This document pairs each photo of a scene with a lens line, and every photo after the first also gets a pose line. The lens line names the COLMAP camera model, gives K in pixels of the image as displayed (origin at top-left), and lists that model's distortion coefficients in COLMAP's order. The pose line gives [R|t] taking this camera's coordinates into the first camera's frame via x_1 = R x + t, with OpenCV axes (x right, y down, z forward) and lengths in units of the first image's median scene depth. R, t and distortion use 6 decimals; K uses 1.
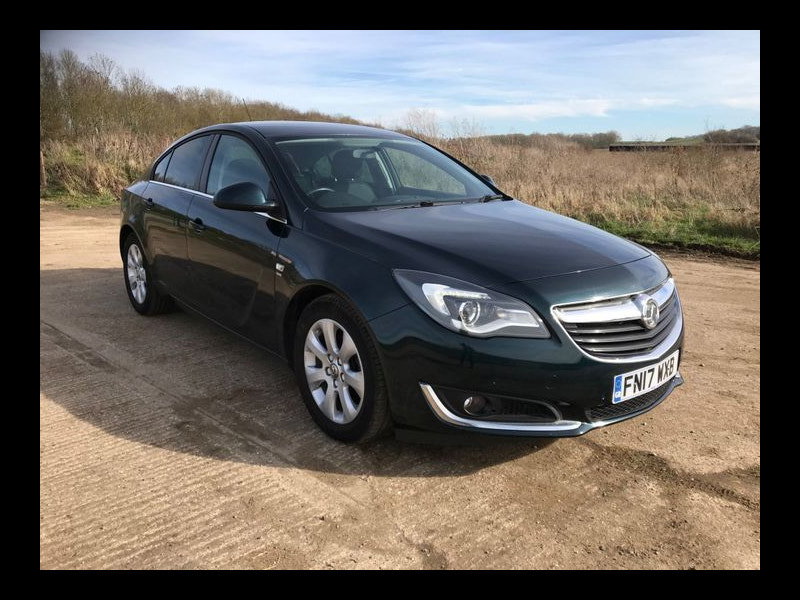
lens RADIAL K [[593.3, 0, 398.2], [0, 593.3, 299.6], [0, 0, 1]] dist [0.017151, -0.006073]
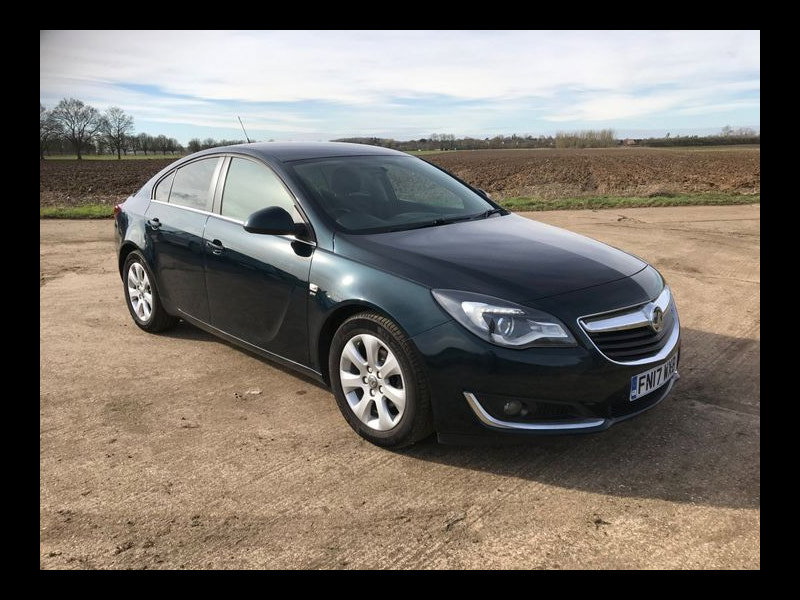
lens RADIAL K [[593.3, 0, 401.0], [0, 593.3, 302.4], [0, 0, 1]] dist [0.017151, -0.006073]
pose [[0.996002, -0.036437, 0.081561, -0.155789], [0.035751, 0.999312, 0.009864, -0.038962], [-0.081865, -0.006908, 0.996620, -0.091877]]
